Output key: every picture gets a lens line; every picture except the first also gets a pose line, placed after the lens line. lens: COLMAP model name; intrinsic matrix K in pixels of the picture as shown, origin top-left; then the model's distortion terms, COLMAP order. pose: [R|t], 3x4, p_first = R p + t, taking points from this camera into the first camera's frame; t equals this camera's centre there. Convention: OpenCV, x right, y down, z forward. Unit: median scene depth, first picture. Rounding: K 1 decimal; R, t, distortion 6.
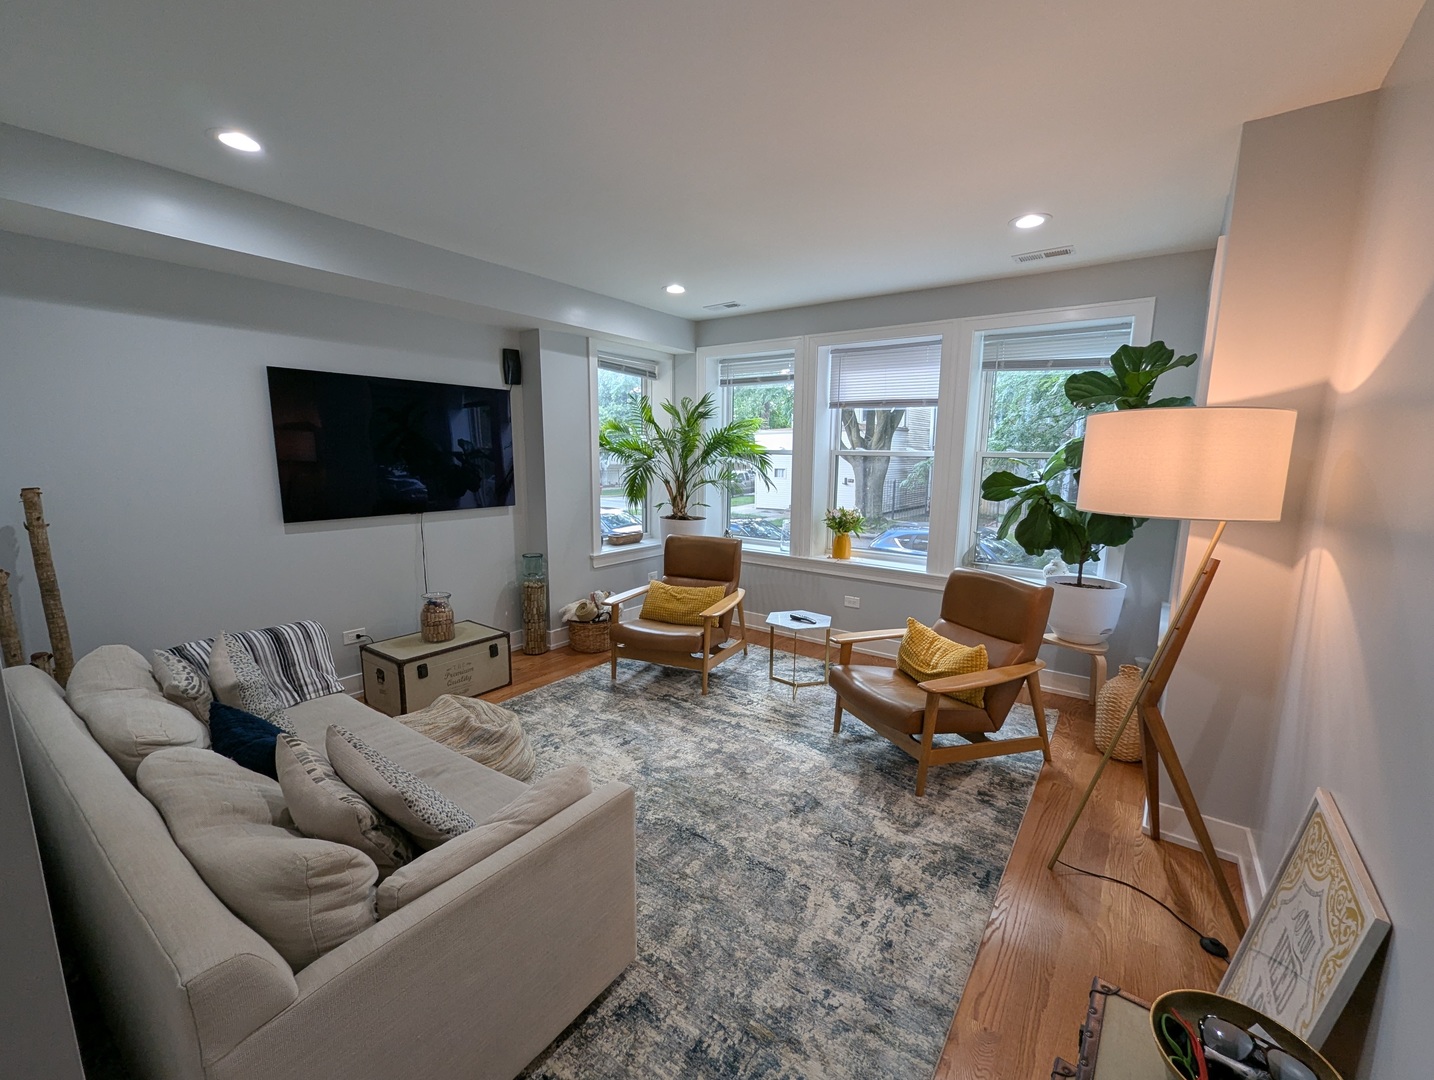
lens RADIAL K [[597.2, 0, 721.4], [0, 597.2, 547.3], [0, 0, 1]] dist [0.001346, -0.000527]
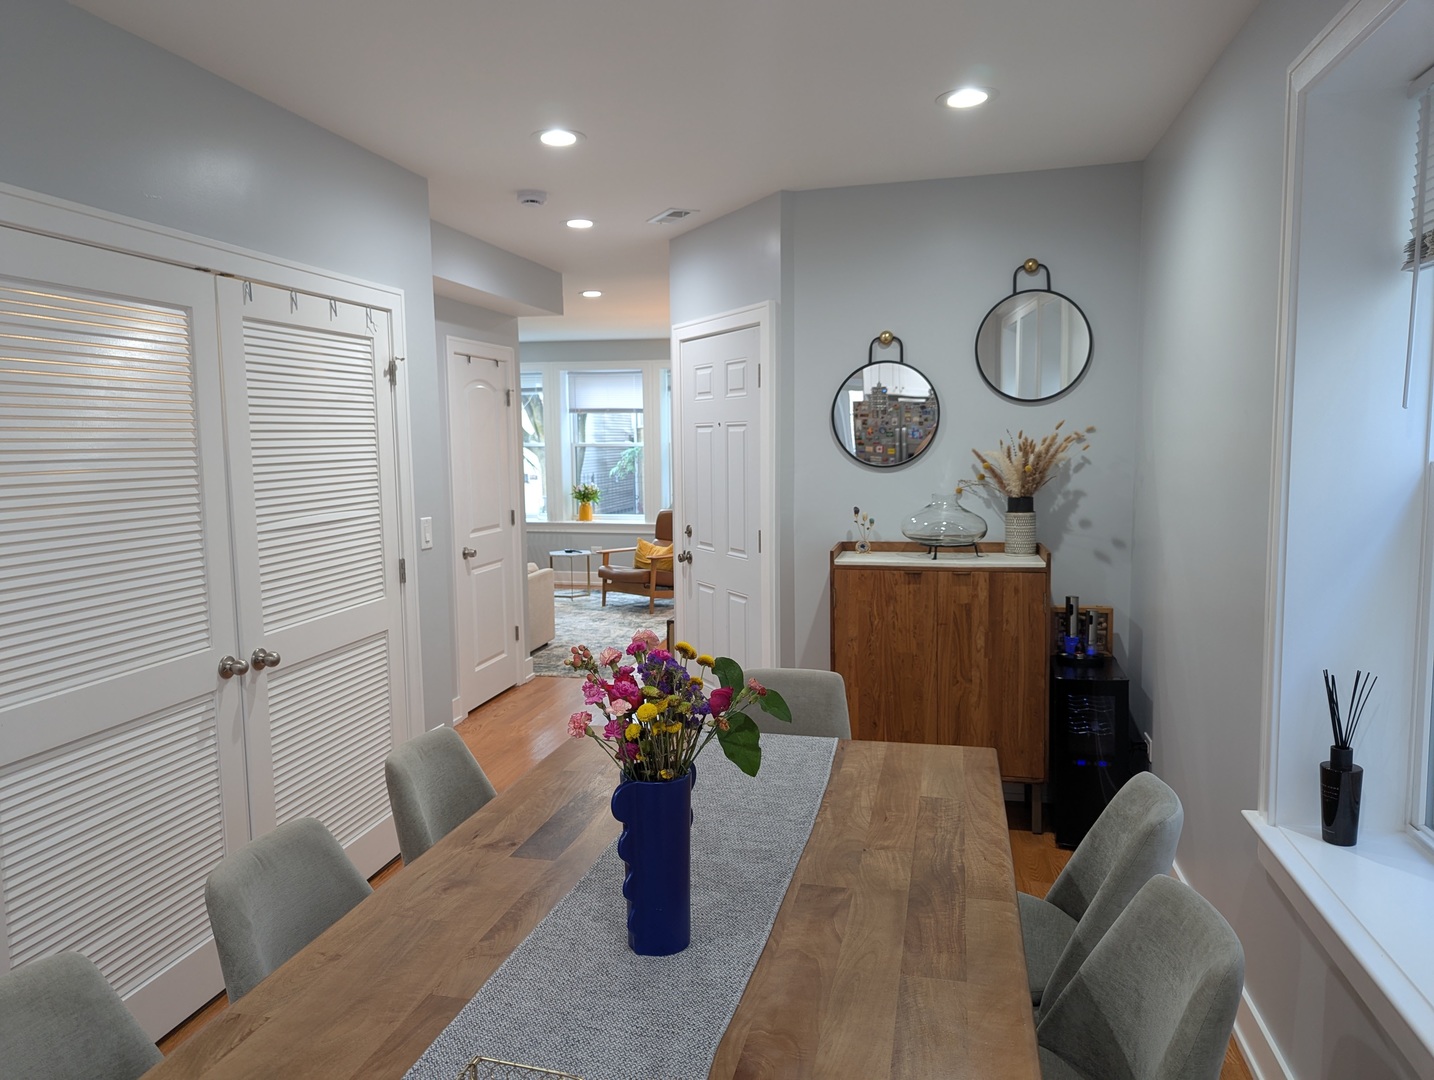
lens RADIAL K [[1016.7, 0, 687.1], [0, 1016.7, 543.2], [0, 0, 1]] dist [0.029243, -0.021300]
pose [[0.923995, -0.059467, 0.377753, -0.642670], [0.079796, 0.996072, -0.038380, 0.243092], [-0.373986, 0.065607, 0.925111, -1.708678]]
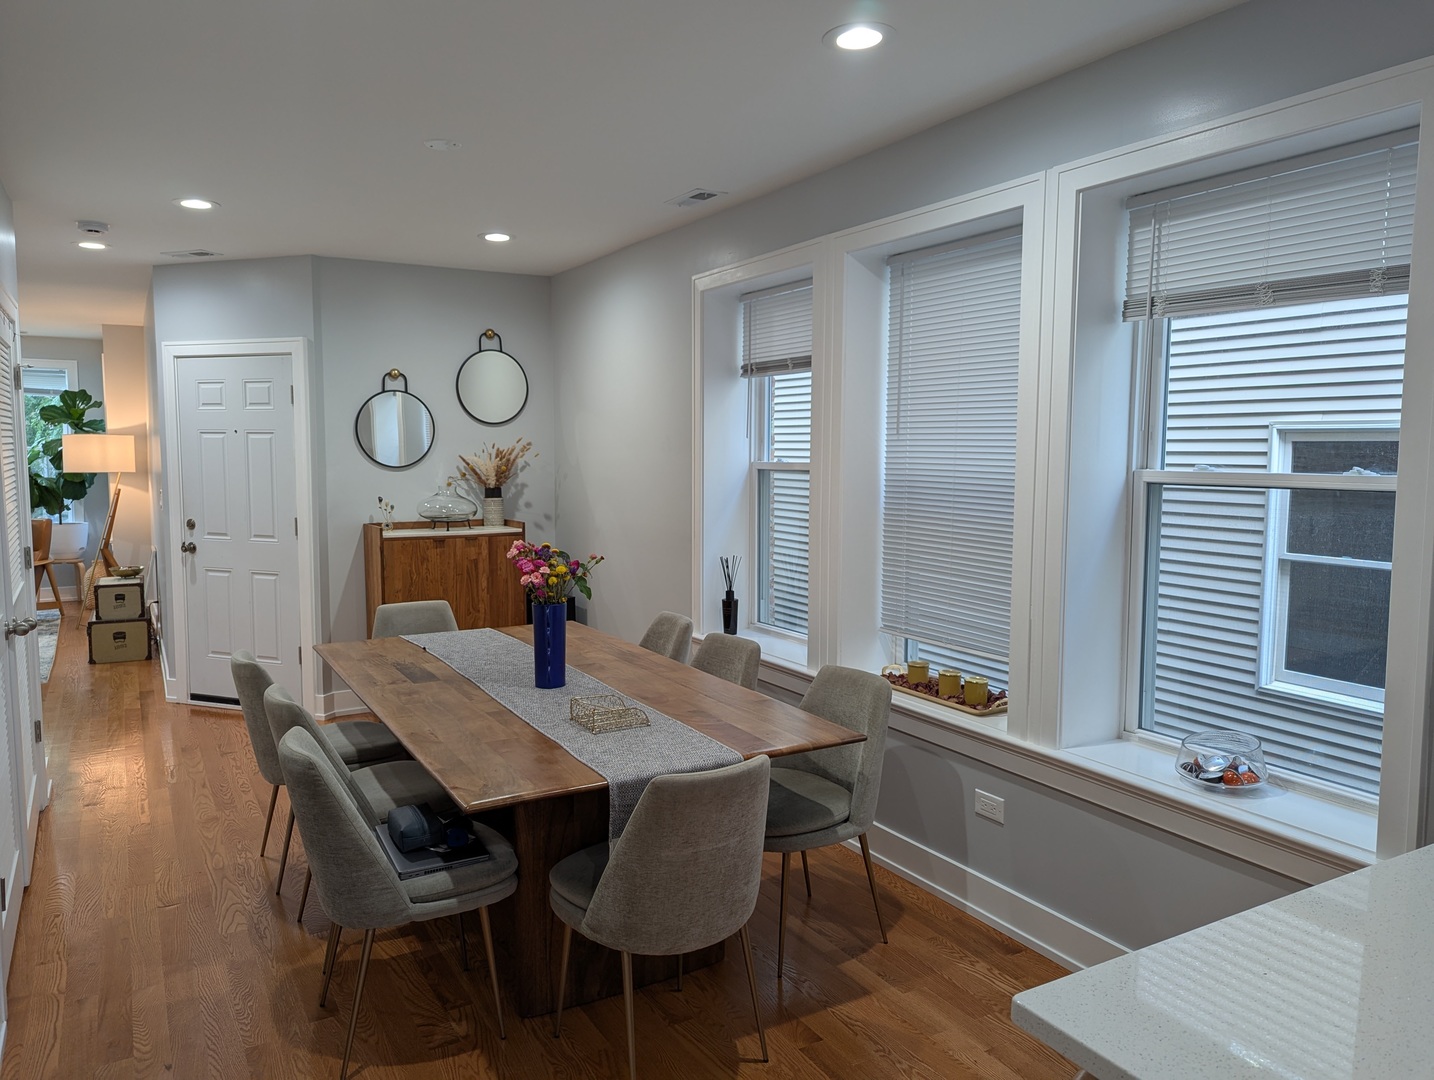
lens RADIAL K [[1016.7, 0, 714.4], [0, 1016.7, 542.7], [0, 0, 1]] dist [0.029243, -0.021300]
pose [[0.395060, -0.091216, 0.914116, -1.303388], [0.140287, 0.989378, 0.038097, 0.256047], [-0.907881, 0.113188, 0.403659, -1.811710]]
